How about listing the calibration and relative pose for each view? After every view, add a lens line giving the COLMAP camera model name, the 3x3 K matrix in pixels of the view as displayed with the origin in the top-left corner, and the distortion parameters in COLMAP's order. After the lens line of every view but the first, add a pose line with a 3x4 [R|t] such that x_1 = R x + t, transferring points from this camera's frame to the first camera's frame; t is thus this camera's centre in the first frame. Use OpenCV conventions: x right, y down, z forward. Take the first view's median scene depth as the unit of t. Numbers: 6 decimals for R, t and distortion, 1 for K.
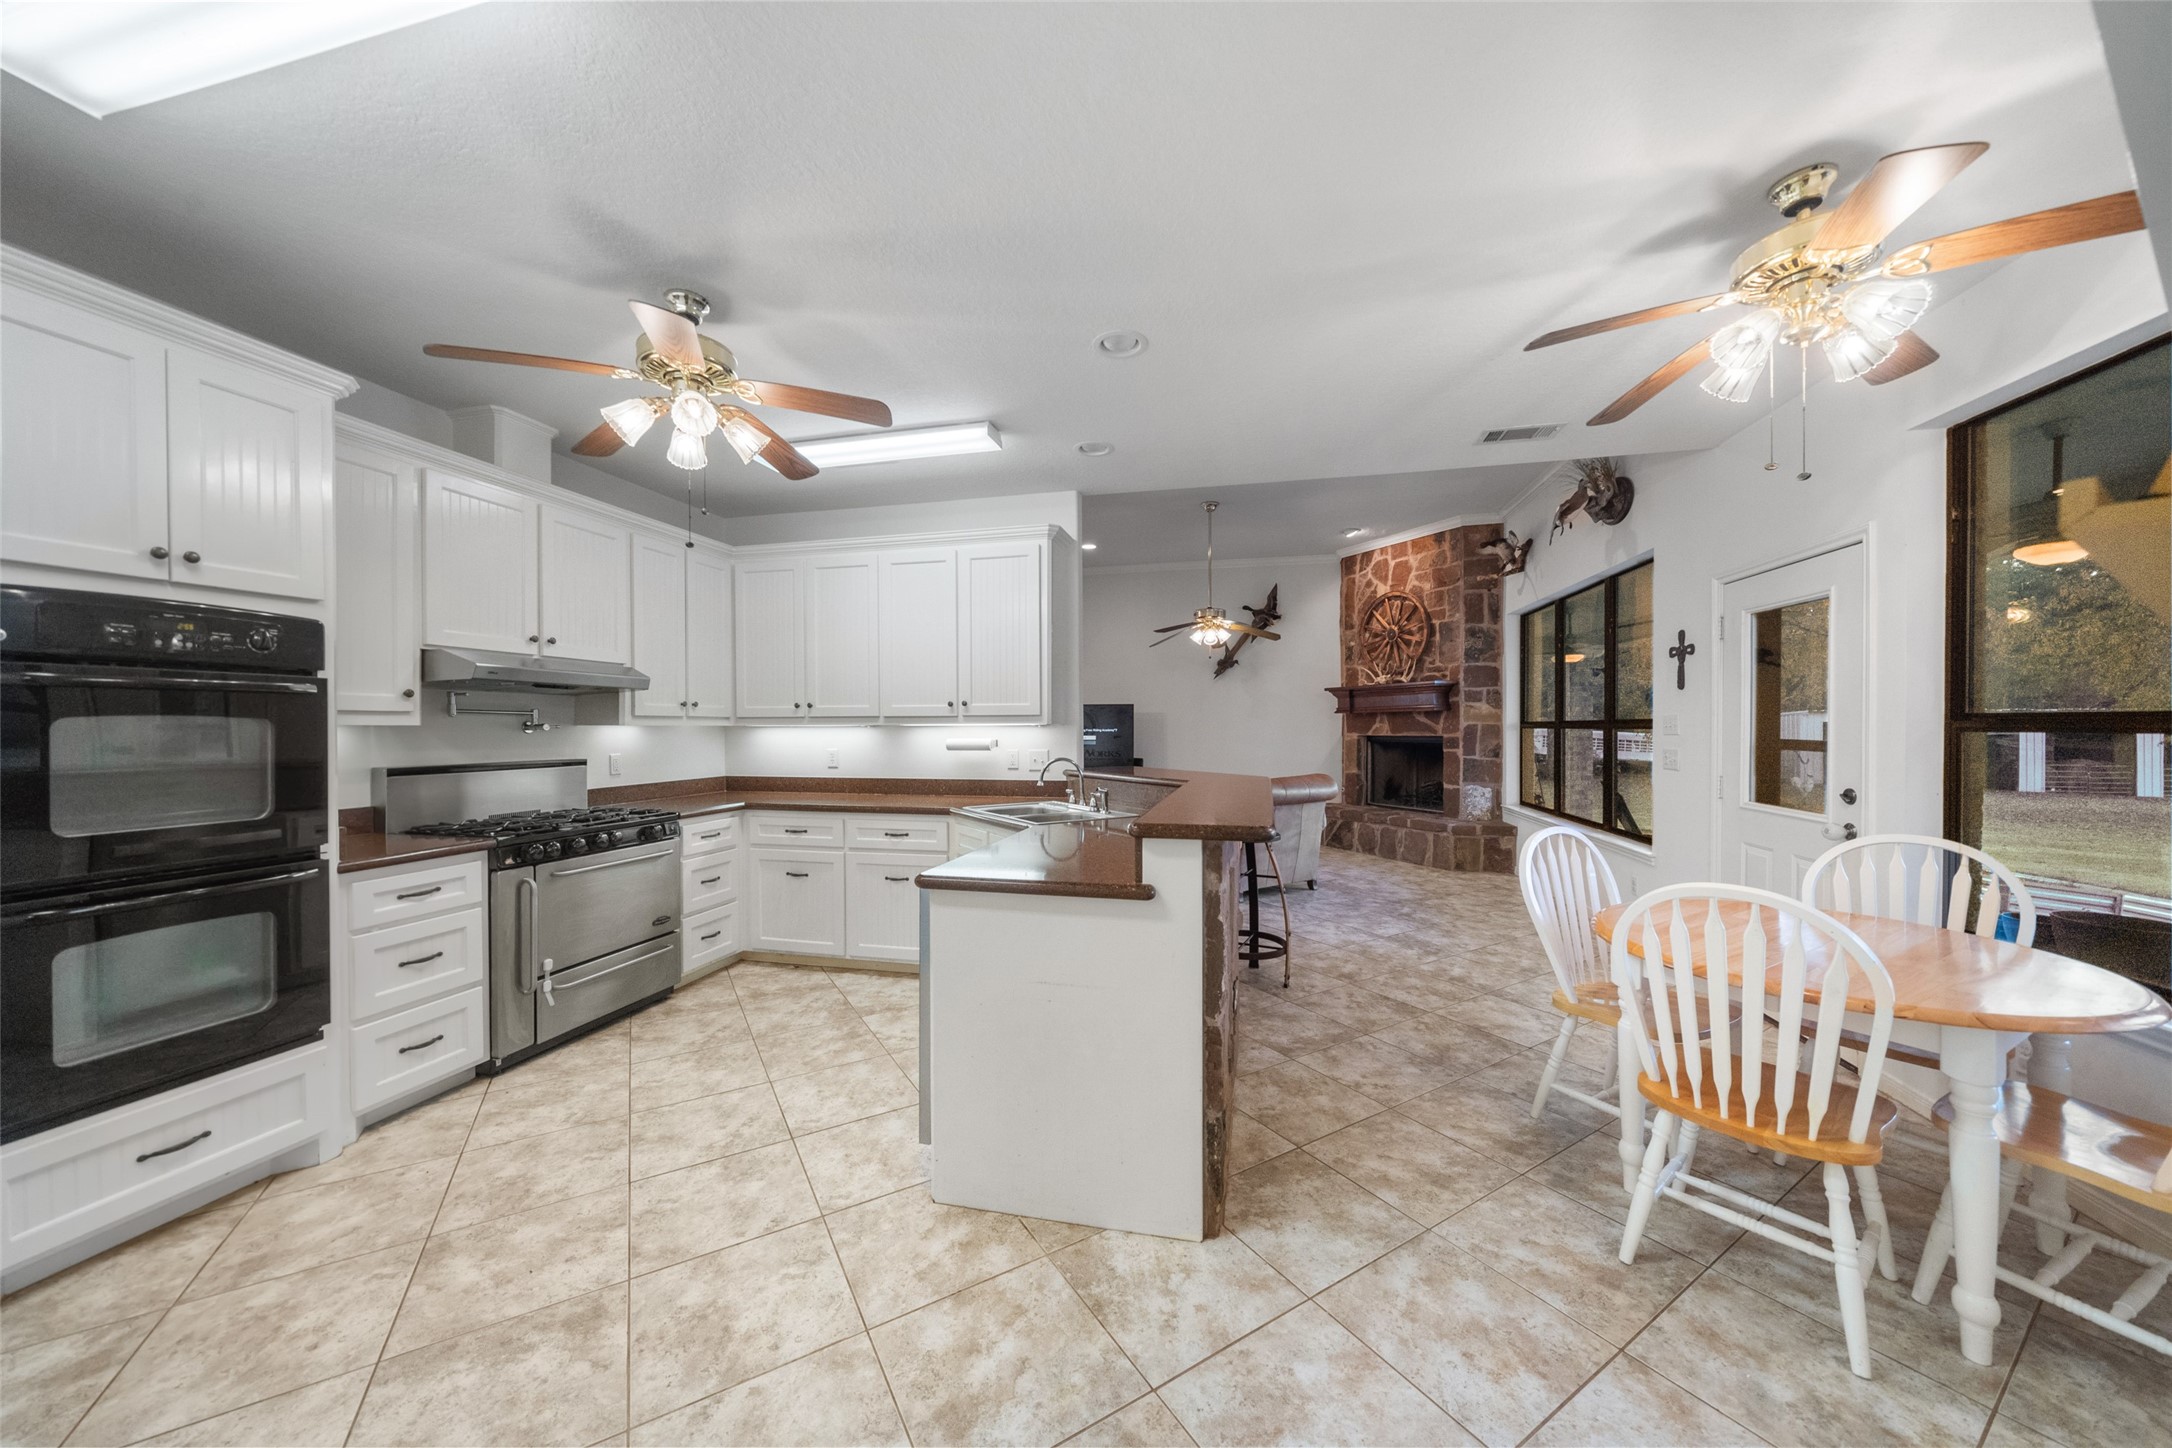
lens RADIAL K [[743.1, 0, 1092.2], [0, 743.1, 729.8], [0, 0, 1]] dist [-0.002219, 0.000177]
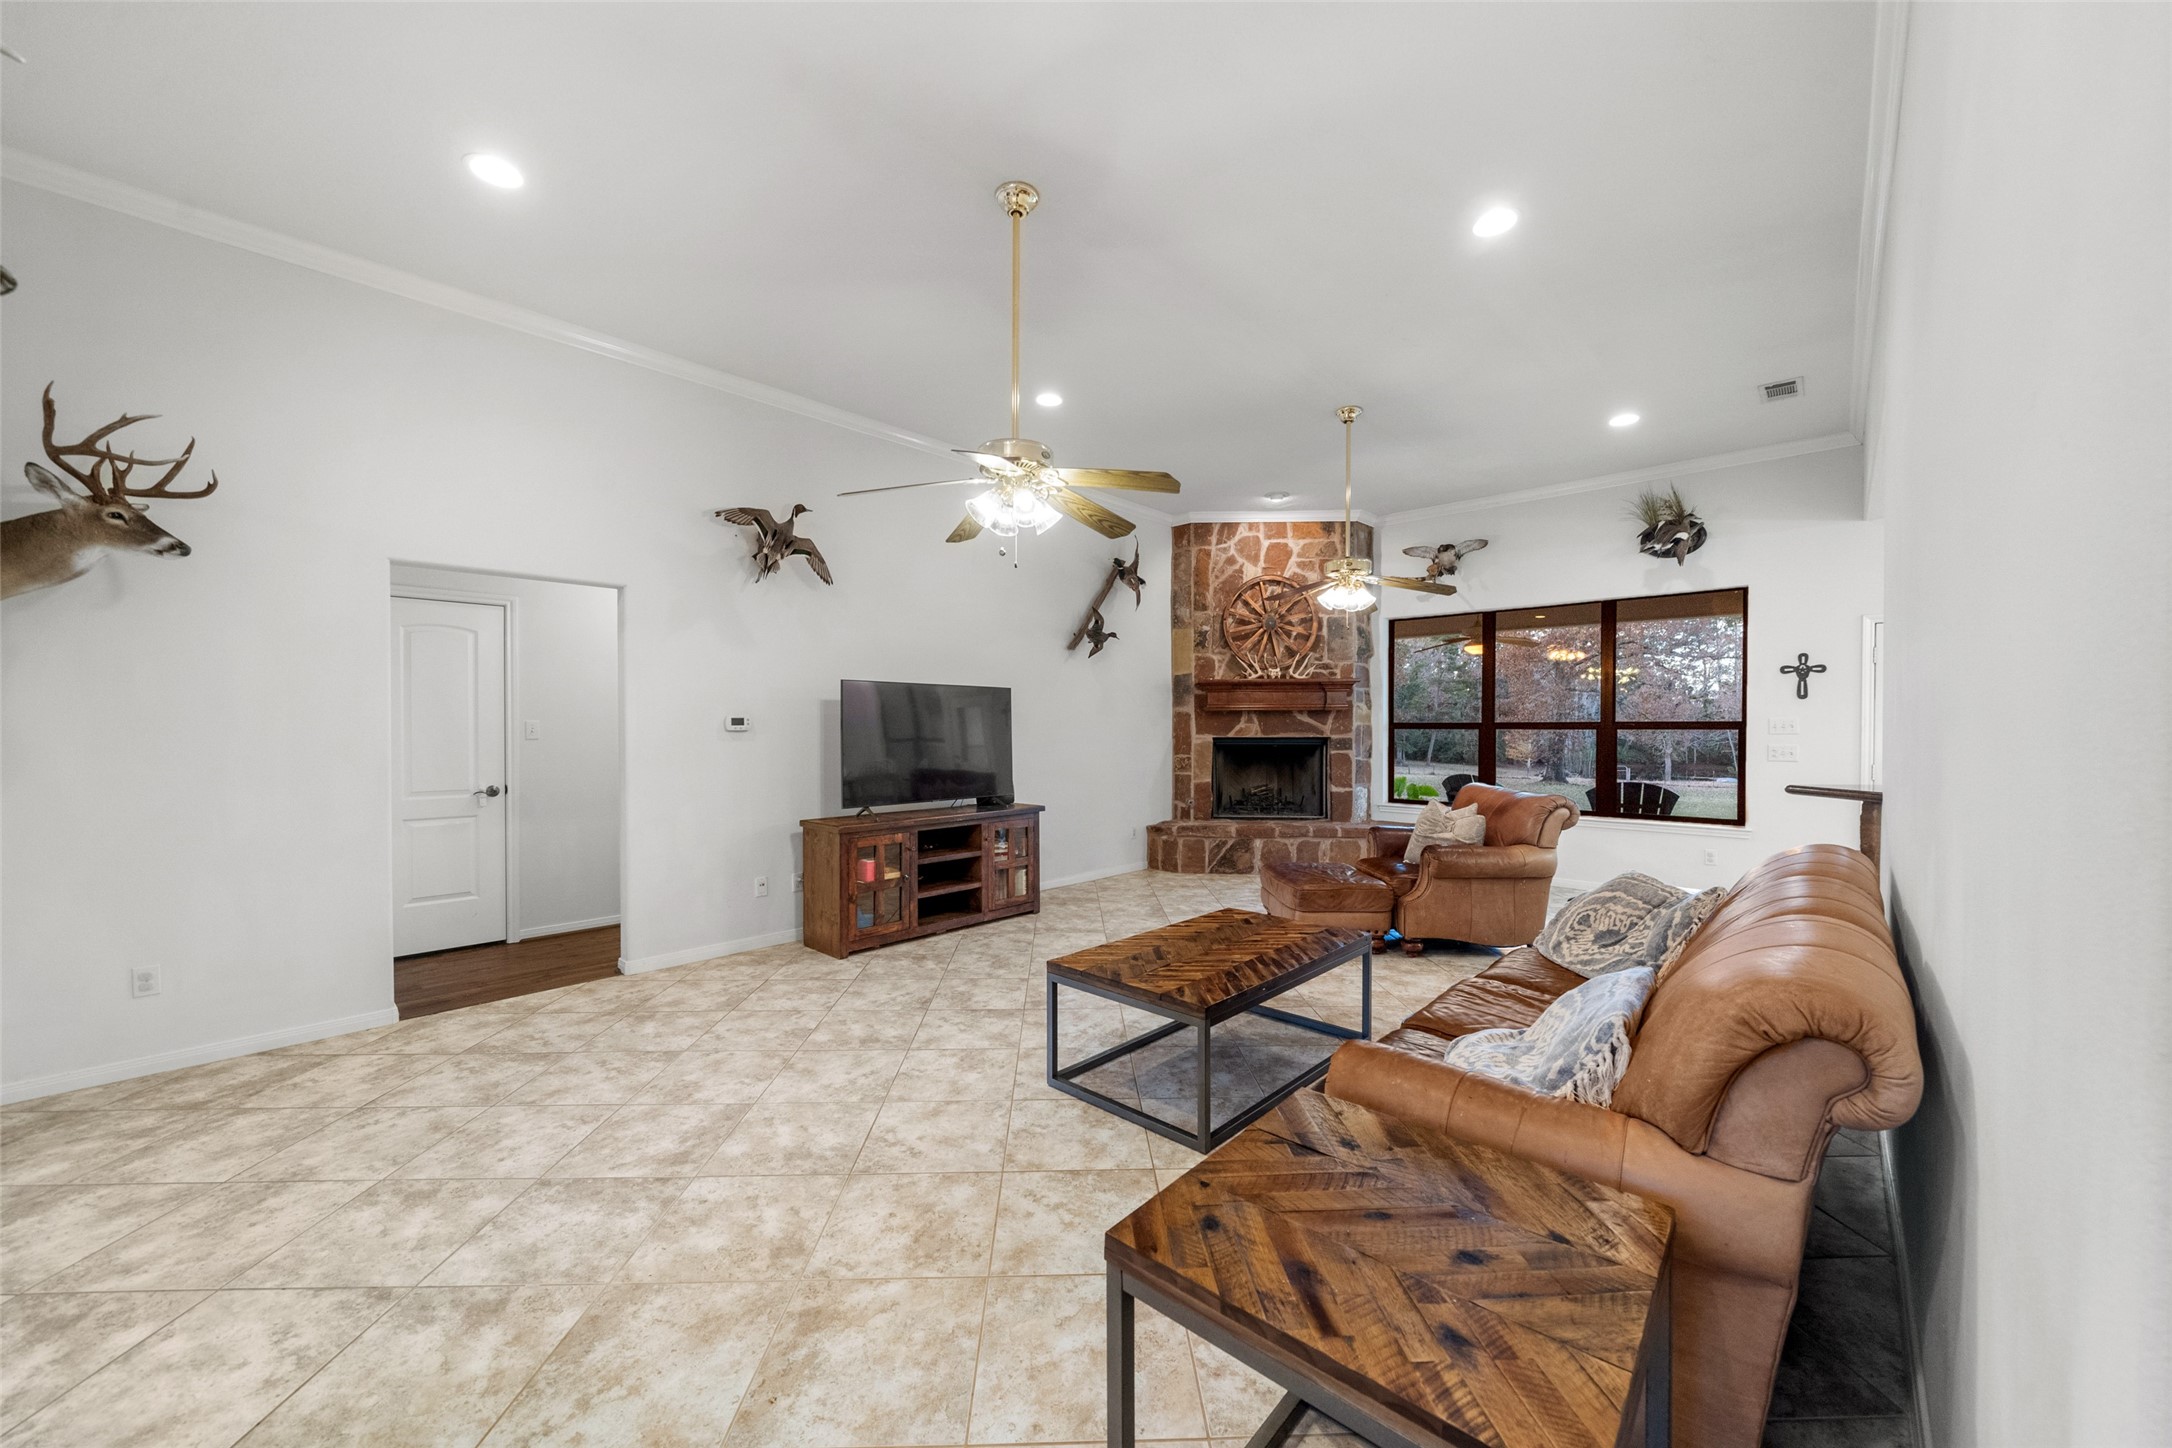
lens RADIAL K [[813.3, 0, 1082.6], [0, 813.3, 728.3], [0, 0, 1]] dist [0.002721, 0.000195]
pose [[0.525396, 0.004009, 0.850849, -0.726118], [-0.001721, 0.999992, -0.003649, 0.001716], [-0.850856, 0.000453, 0.525398, 0.914141]]
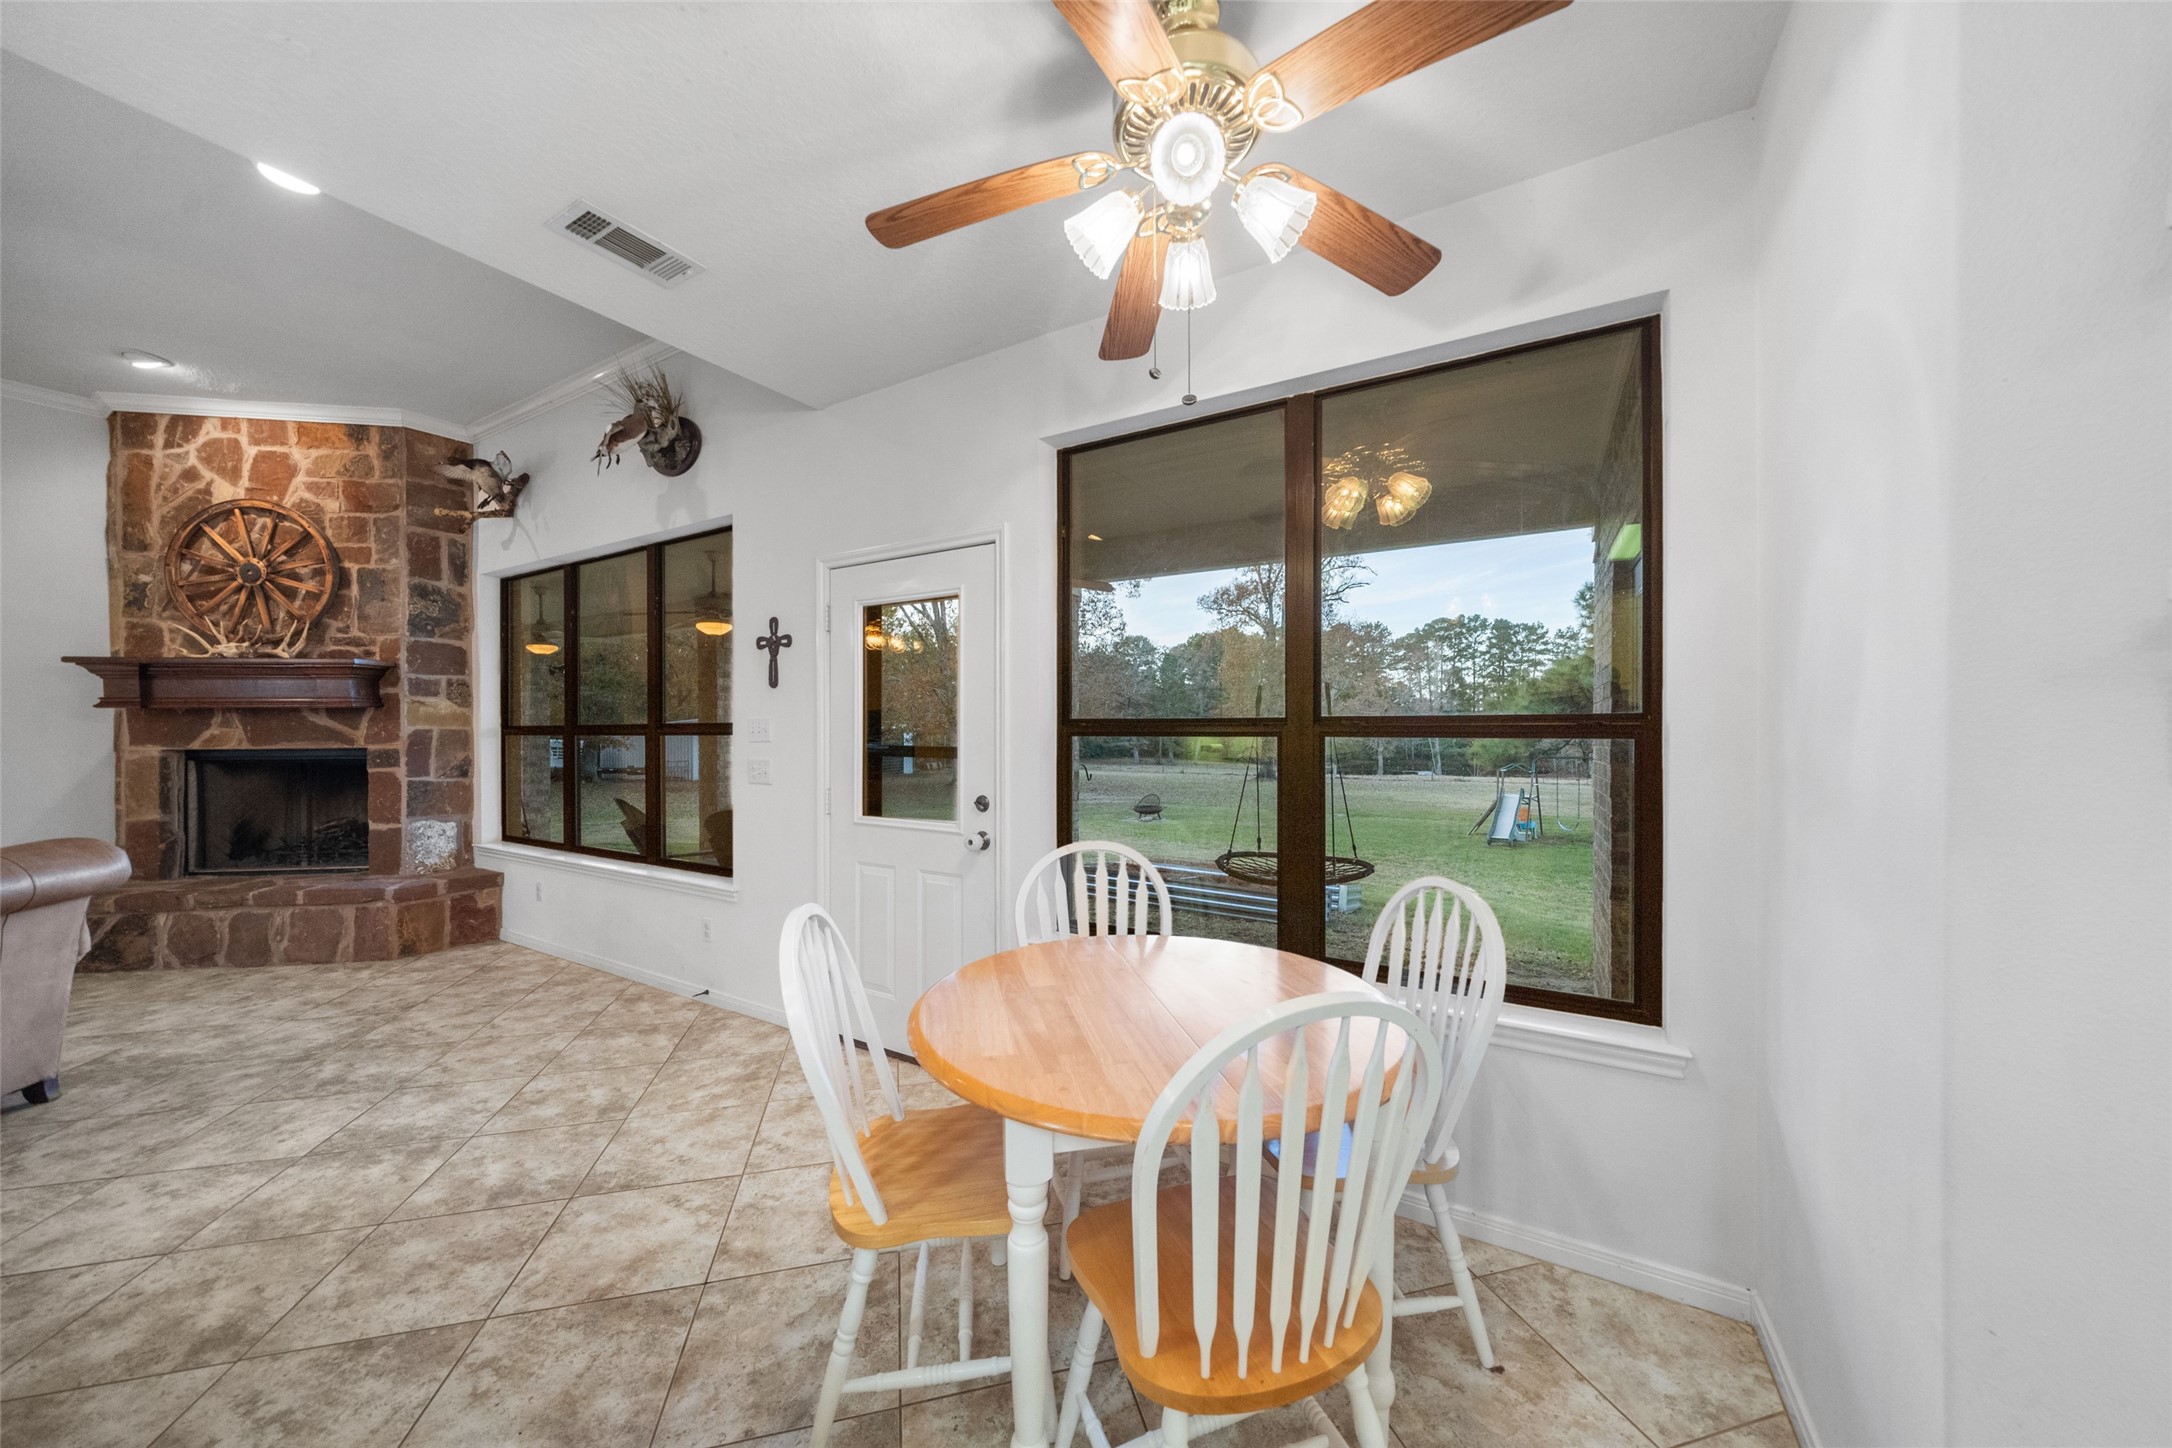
lens RADIAL K [[743.1, 0, 1075.1], [0, 743.1, 733.7], [0, 0, 1]] dist [-0.002219, 0.000177]
pose [[0.304597, -0.003827, 0.952474, 0.067210], [0.006595, 0.999976, 0.001908, -0.001234], [-0.952458, 0.005701, 0.304615, 0.291283]]
